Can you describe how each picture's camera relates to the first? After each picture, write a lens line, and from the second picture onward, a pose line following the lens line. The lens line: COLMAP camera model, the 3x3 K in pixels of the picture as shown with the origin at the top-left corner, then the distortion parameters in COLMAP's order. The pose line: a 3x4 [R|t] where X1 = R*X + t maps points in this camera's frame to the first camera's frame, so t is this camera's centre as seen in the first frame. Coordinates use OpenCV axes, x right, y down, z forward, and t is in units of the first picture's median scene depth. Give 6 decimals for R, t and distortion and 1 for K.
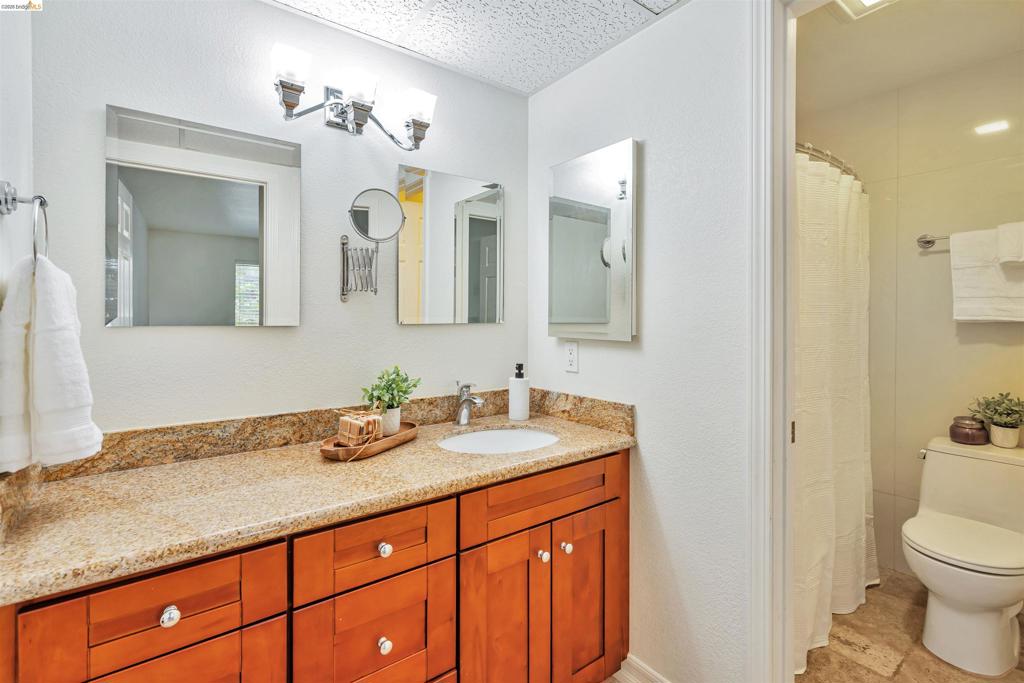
lens RADIAL K [[466.1, 0, 518.3], [0, 466.1, 319.4], [0, 0, 1]] dist [0.000099, 0.001323]
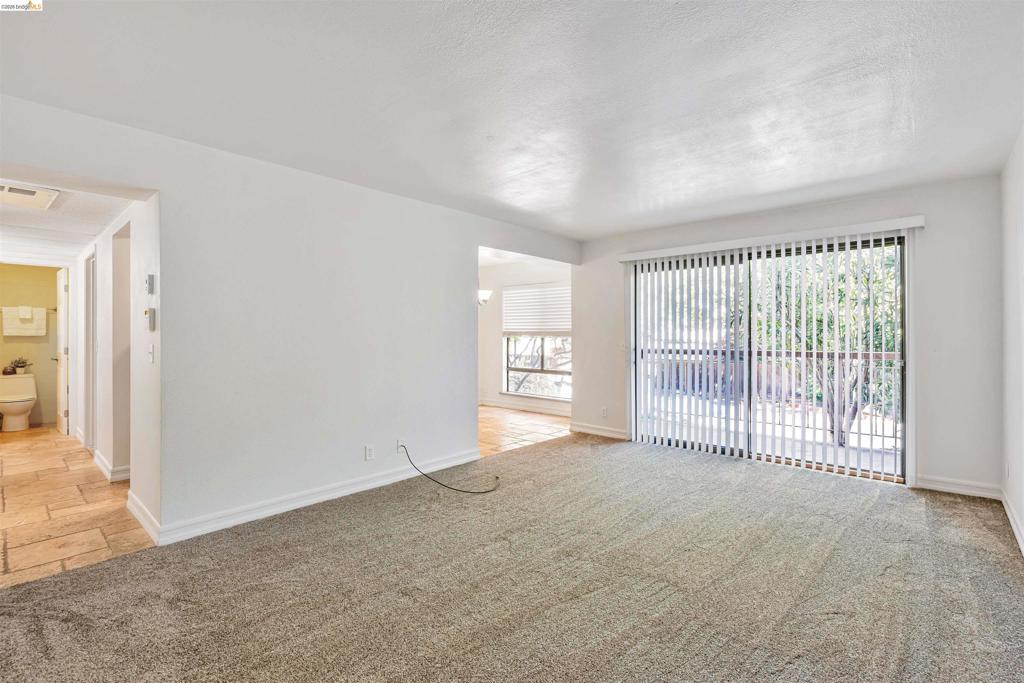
lens RADIAL K [[466.1, 0, 508.7], [0, 466.1, 336.5], [0, 0, 1]] dist [0.000099, 0.001323]
pose [[-0.166069, -0.004160, 0.986105, -2.711339], [0.000209, 0.999991, 0.004254, -0.003887], [-0.986114, 0.000912, -0.166066, -1.806676]]
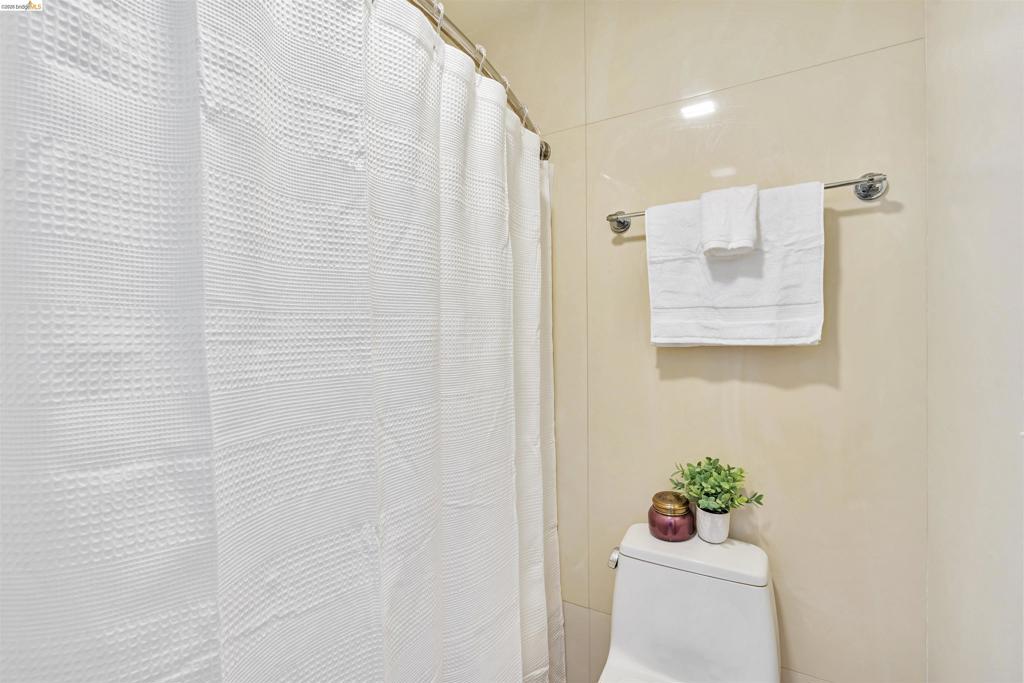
lens RADIAL K [[466.1, 0, 507.3], [0, 466.1, 339.2], [0, 0, 1]] dist [0.000099, 0.001323]
pose [[0.927964, -0.017716, 0.372248, 0.530497], [0.015186, 0.999837, 0.009726, -0.014328], [-0.372360, -0.003372, 0.928082, 0.498143]]
